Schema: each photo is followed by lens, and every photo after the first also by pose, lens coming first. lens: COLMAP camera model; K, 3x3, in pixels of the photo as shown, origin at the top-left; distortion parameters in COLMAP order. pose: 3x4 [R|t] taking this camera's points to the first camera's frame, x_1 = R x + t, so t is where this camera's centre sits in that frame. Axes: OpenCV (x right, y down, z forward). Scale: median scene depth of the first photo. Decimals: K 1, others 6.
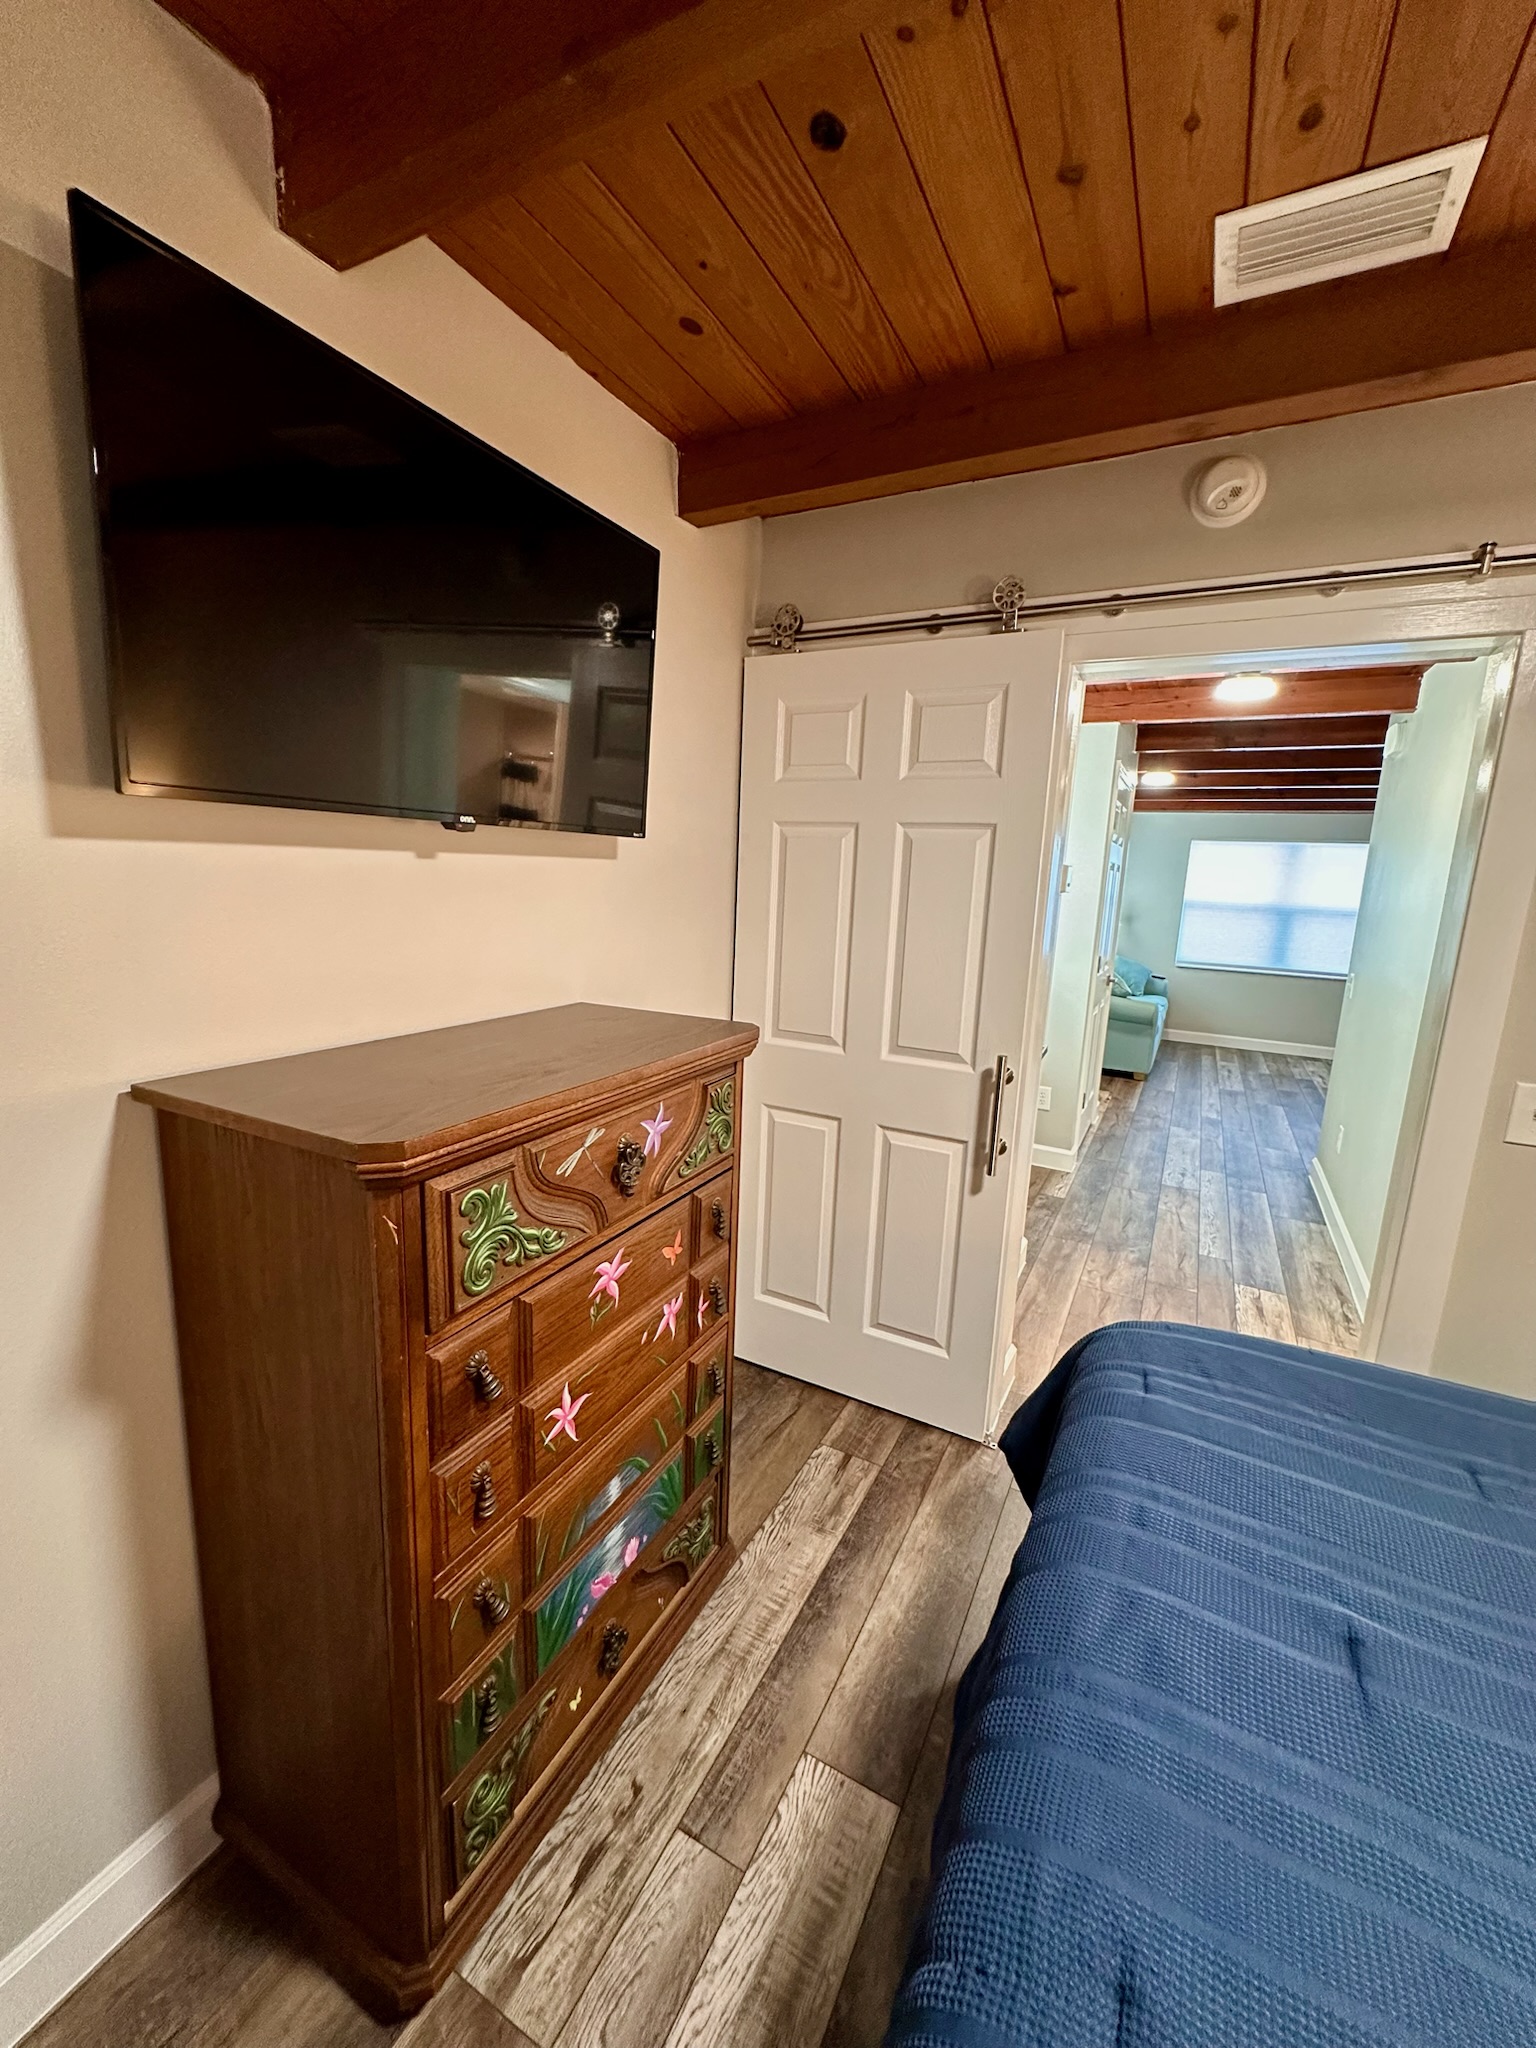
lens RADIAL K [[814.2, 0, 769.5], [0, 814.2, 1023.7], [0, 0, 1]] dist [-0.009174, 0.001597]
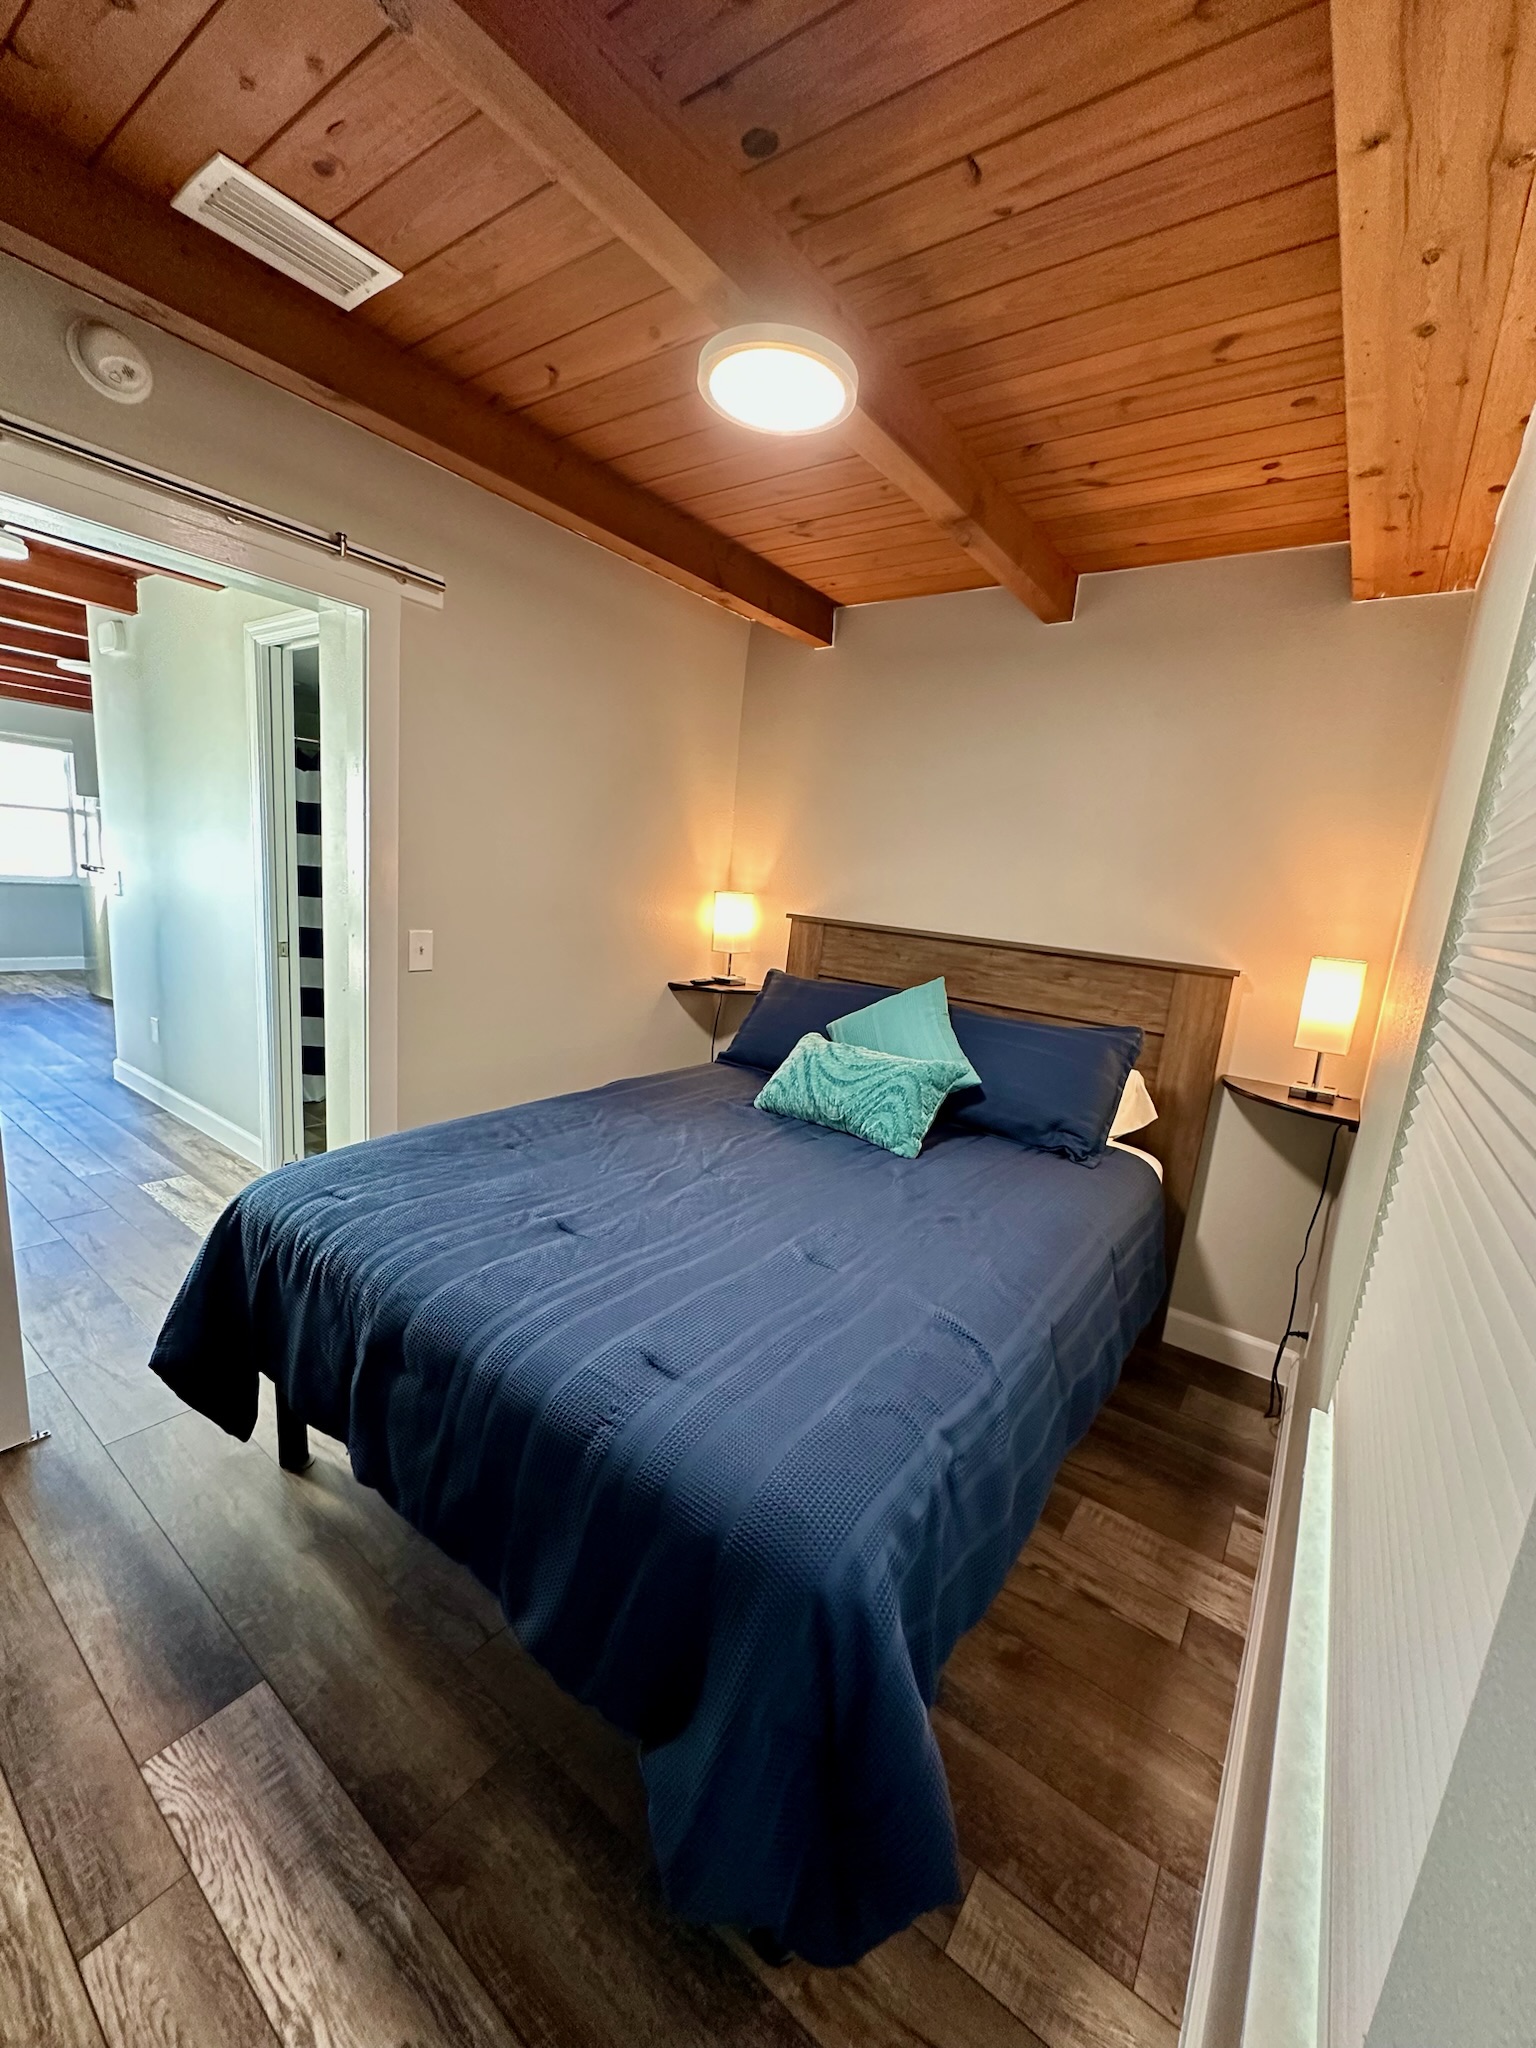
lens RADIAL K [[814.2, 0, 767.3], [0, 814.2, 1025.2], [0, 0, 1]] dist [-0.009174, 0.001597]
pose [[0.148155, -0.214834, 0.965348, -0.559465], [0.097828, 0.974516, 0.201860, 0.006347], [-0.984114, 0.064531, 0.165397, 0.139881]]
